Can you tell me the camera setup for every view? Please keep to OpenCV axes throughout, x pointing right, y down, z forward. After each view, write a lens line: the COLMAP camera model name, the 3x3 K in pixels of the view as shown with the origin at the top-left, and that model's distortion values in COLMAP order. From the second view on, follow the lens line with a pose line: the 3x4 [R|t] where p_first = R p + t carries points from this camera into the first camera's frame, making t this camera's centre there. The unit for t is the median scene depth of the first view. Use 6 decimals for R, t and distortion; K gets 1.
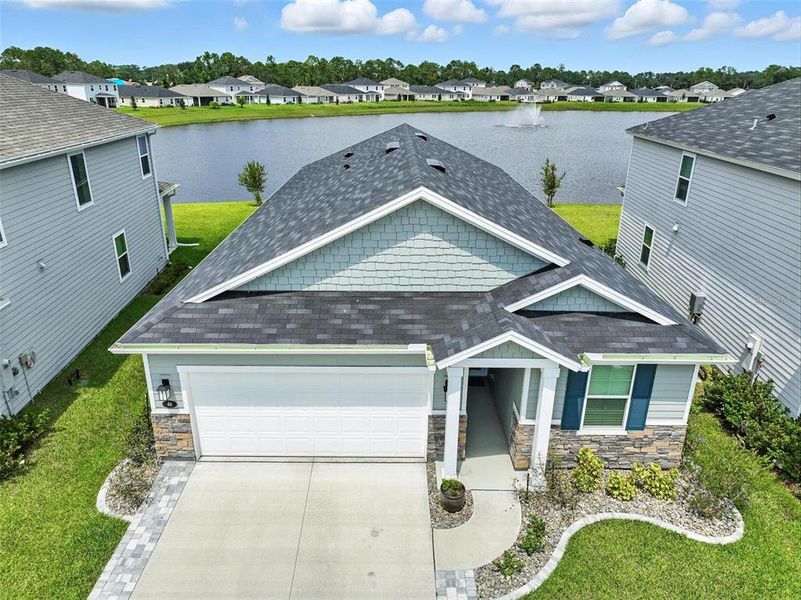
lens RADIAL K [[561.7, 0, 402.0], [0, 561.7, 302.8], [0, 0, 1]] dist [0.006746, 0.001363]
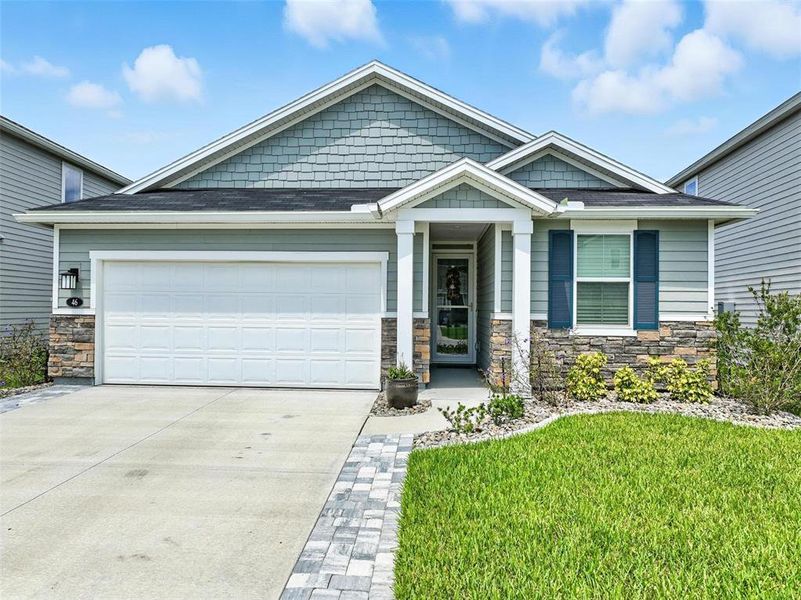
lens RADIAL K [[561.7, 0, 398.5], [0, 561.7, 301.8], [0, 0, 1]] dist [0.006746, 0.001363]
pose [[0.997637, -0.003318, -0.068620, 0.129352], [-0.022901, 0.925645, -0.377700, 0.489838], [0.064771, 0.378379, 0.923382, 0.254892]]
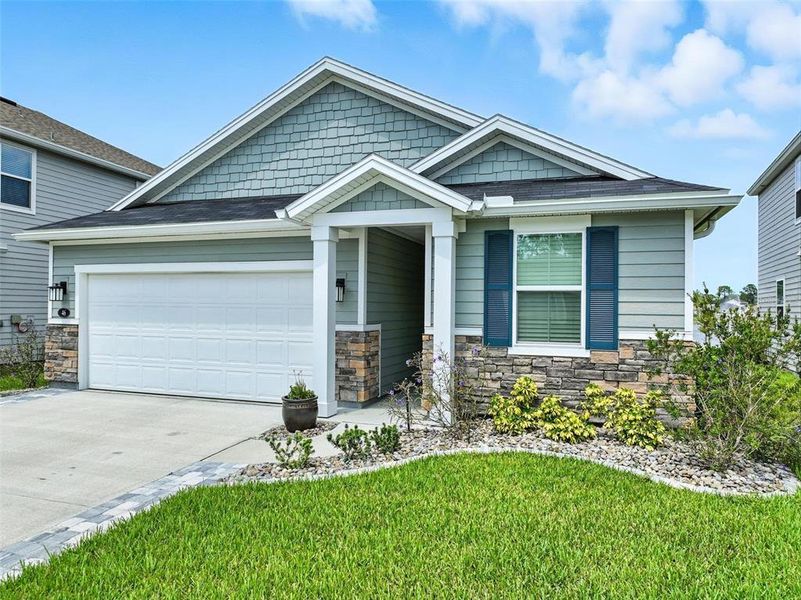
lens RADIAL K [[561.7, 0, 400.0], [0, 561.7, 301.6], [0, 0, 1]] dist [0.006746, 0.001363]
pose [[0.941418, -0.006502, -0.337178, 0.414149], [-0.121859, 0.925702, -0.358086, 0.427666], [0.314455, 0.378197, 0.870681, 0.369690]]
